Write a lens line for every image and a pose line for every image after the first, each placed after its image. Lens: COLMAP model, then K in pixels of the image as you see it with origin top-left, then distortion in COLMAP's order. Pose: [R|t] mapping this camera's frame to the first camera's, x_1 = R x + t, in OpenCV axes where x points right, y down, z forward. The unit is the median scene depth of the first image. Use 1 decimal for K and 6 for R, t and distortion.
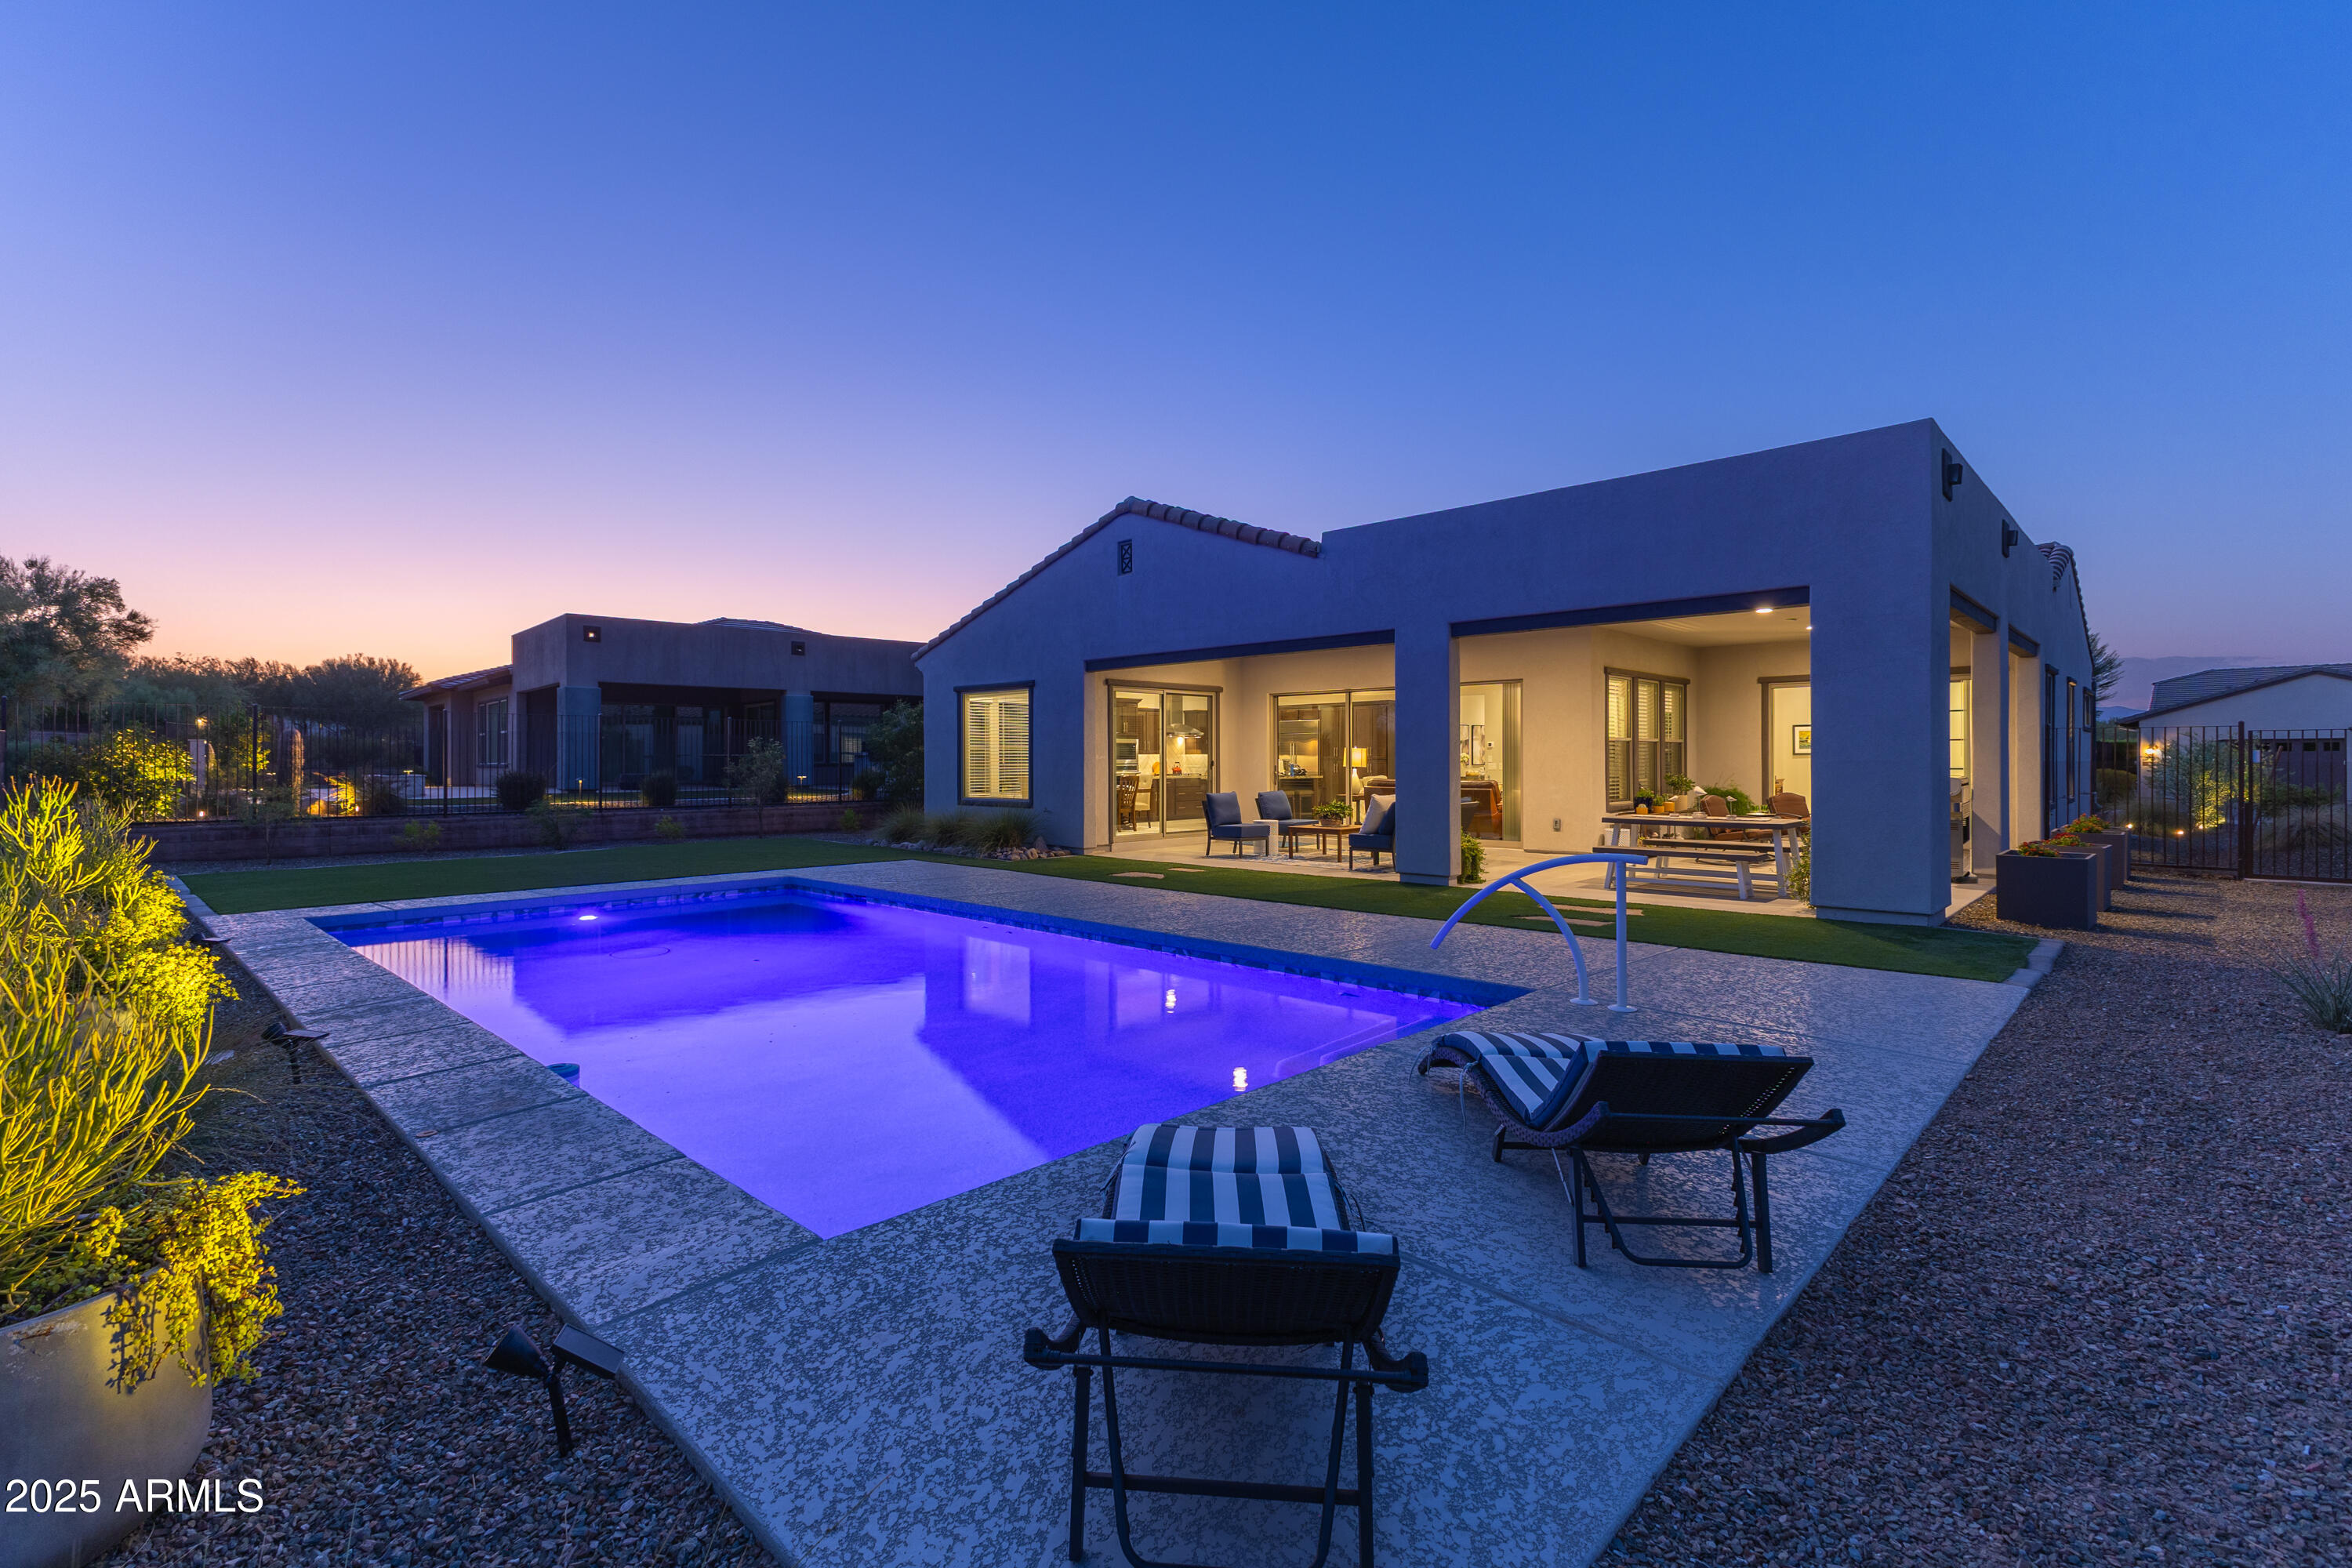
lens RADIAL K [[1047.8, 0, 1163.4], [0, 1047.8, 775.2], [0, 0, 1]] dist [0.003851, -0.000017]
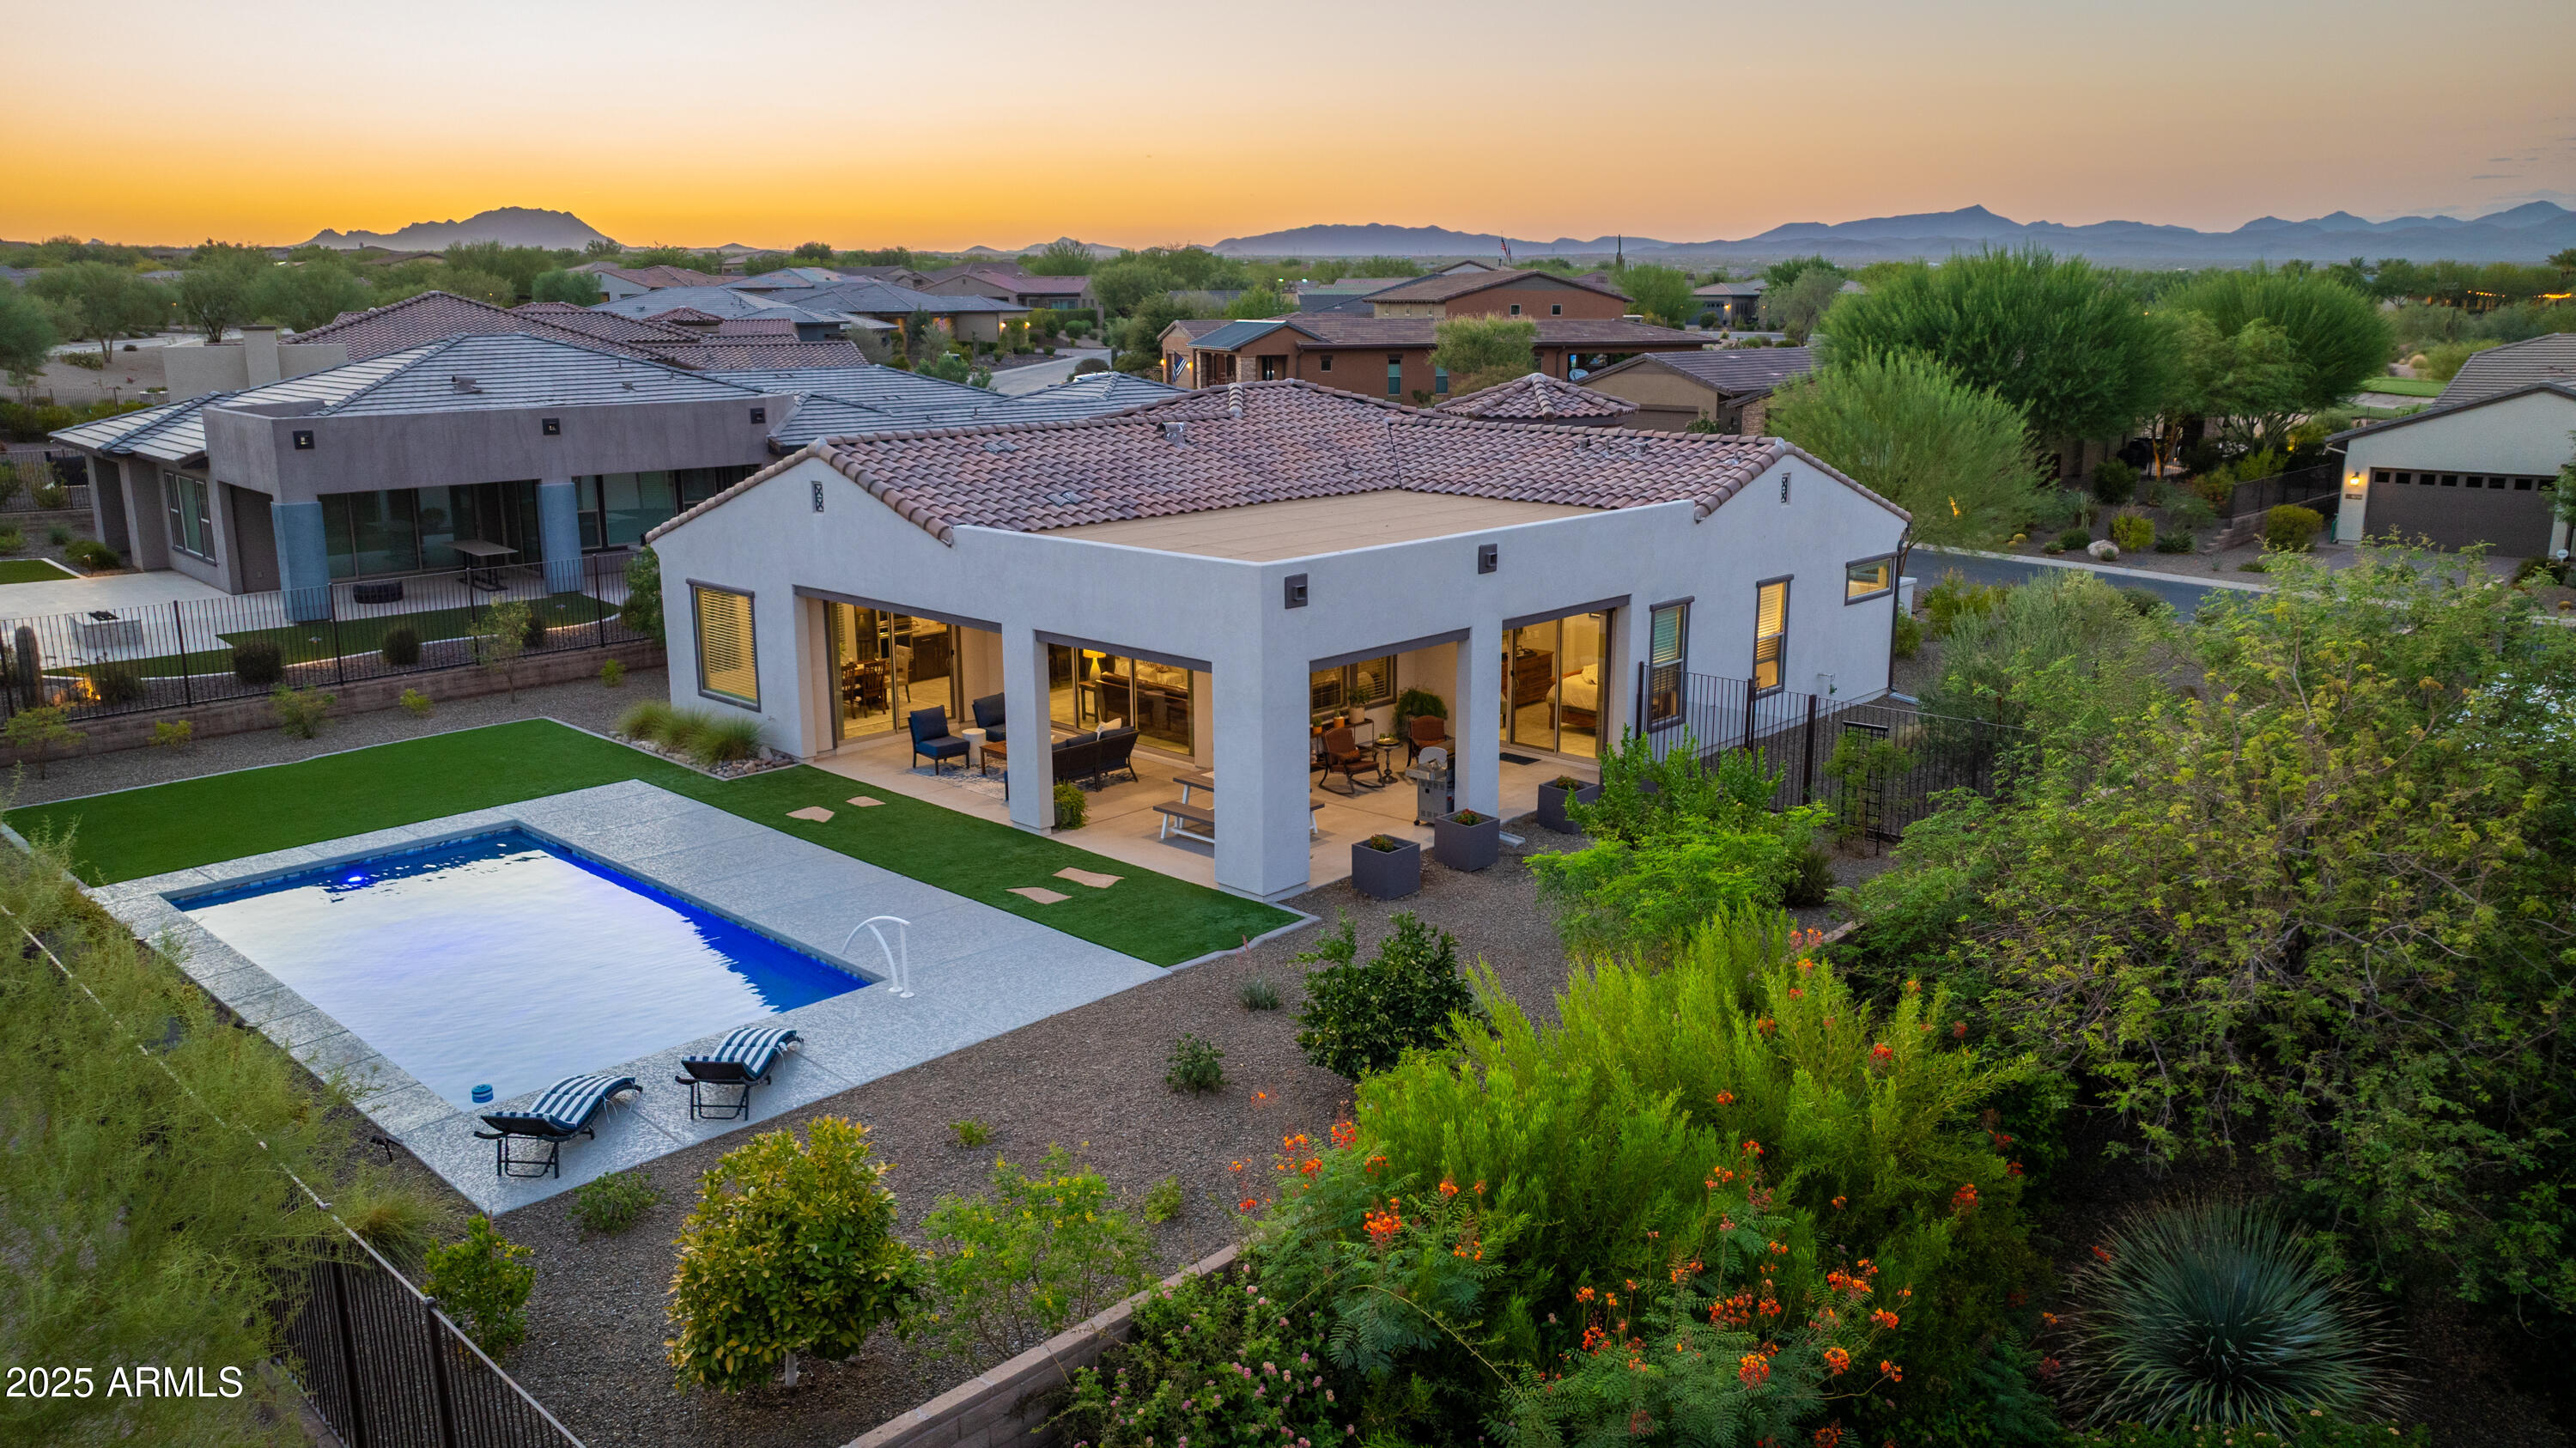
lens RADIAL K [[1805.8, 0, 1297.0], [0, 1805.8, 720.9], [0, 0, 1]] dist [-0.015220, -0.001151]
pose [[0.999987, -0.000216, 0.005081, 0.362680], [-0.000869, 0.977123, 0.212672, -0.313261], [-0.005011, -0.212674, 0.977110, -0.681405]]
